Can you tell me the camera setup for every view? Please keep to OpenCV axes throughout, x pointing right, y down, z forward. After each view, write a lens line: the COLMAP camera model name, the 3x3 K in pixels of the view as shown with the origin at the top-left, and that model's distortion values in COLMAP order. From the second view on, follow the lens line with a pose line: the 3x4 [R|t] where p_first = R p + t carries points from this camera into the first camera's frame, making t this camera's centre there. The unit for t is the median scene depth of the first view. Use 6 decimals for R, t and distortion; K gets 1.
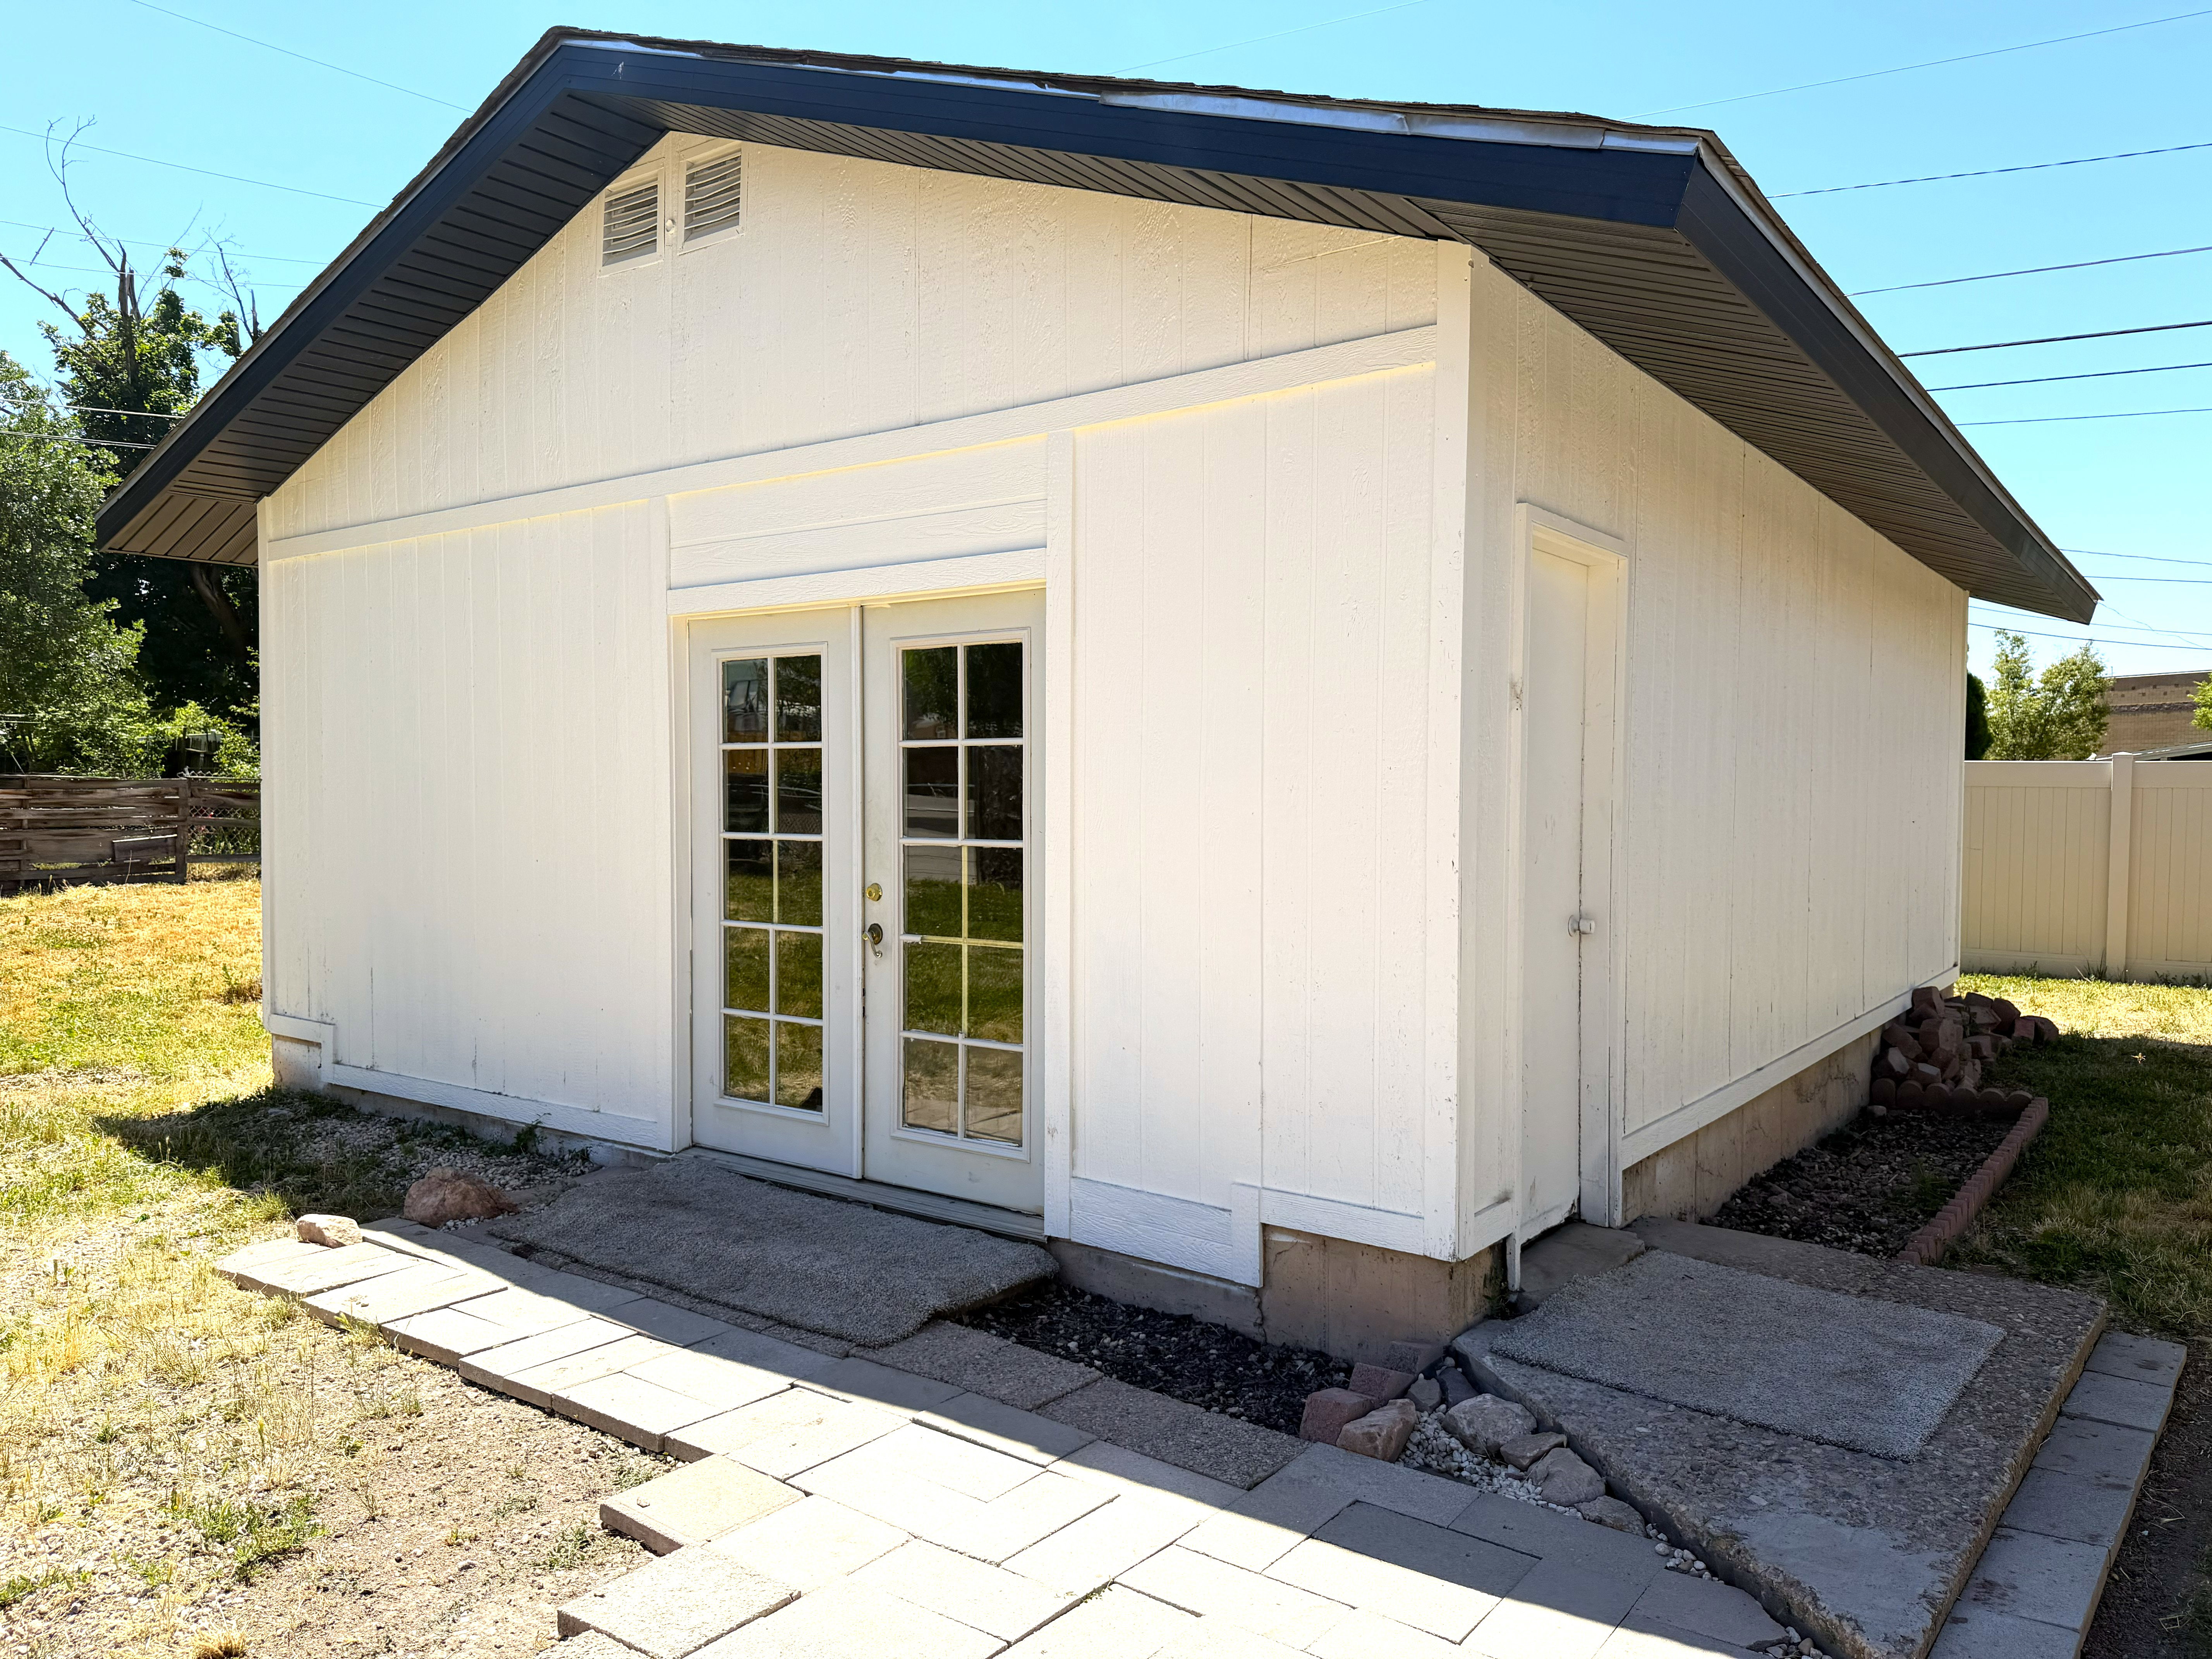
lens RADIAL K [[1578.3, 0, 1112.2], [0, 1578.3, 839.8], [0, 0, 1]] dist [0.001049, -0.016332]
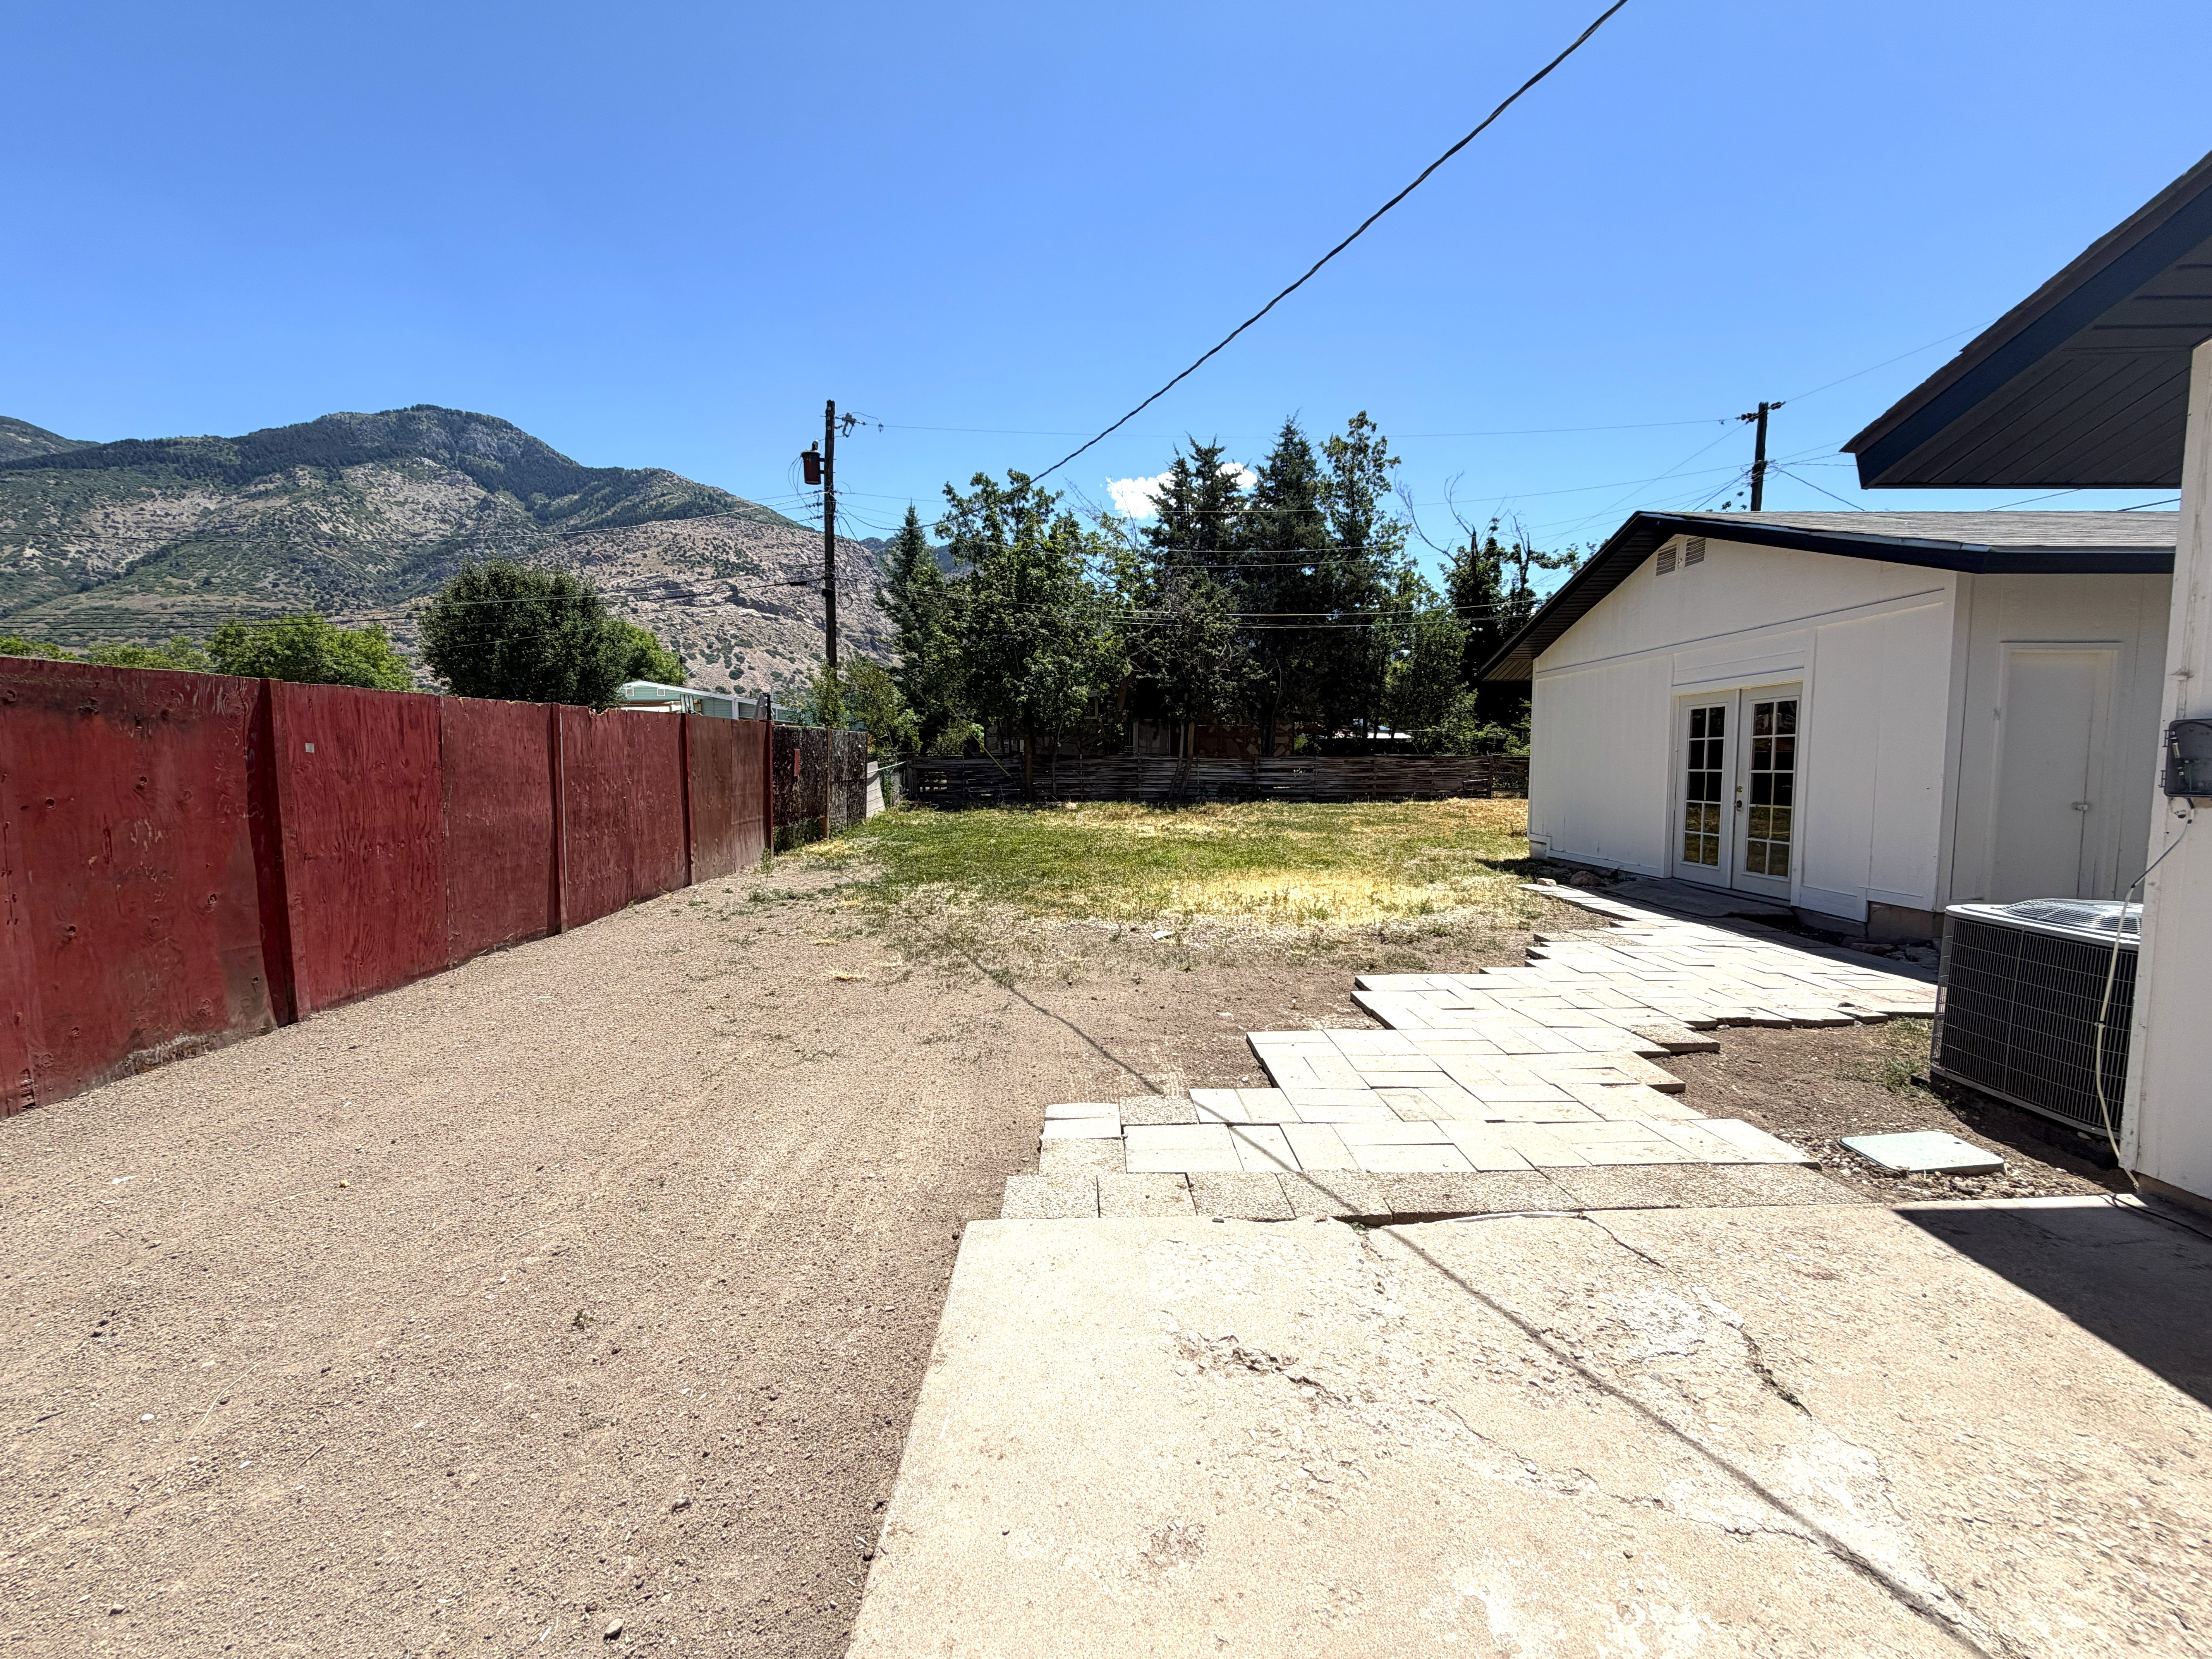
lens RADIAL K [[883.1, 0, 1117.0], [0, 883.1, 832.3], [0, 0, 1]] dist [0.001694, -0.000694]
pose [[0.608564, 0.058098, -0.791375, 0.392473], [-0.021673, 0.998161, 0.056613, 0.040352], [0.793209, -0.017301, 0.608704, -0.797184]]
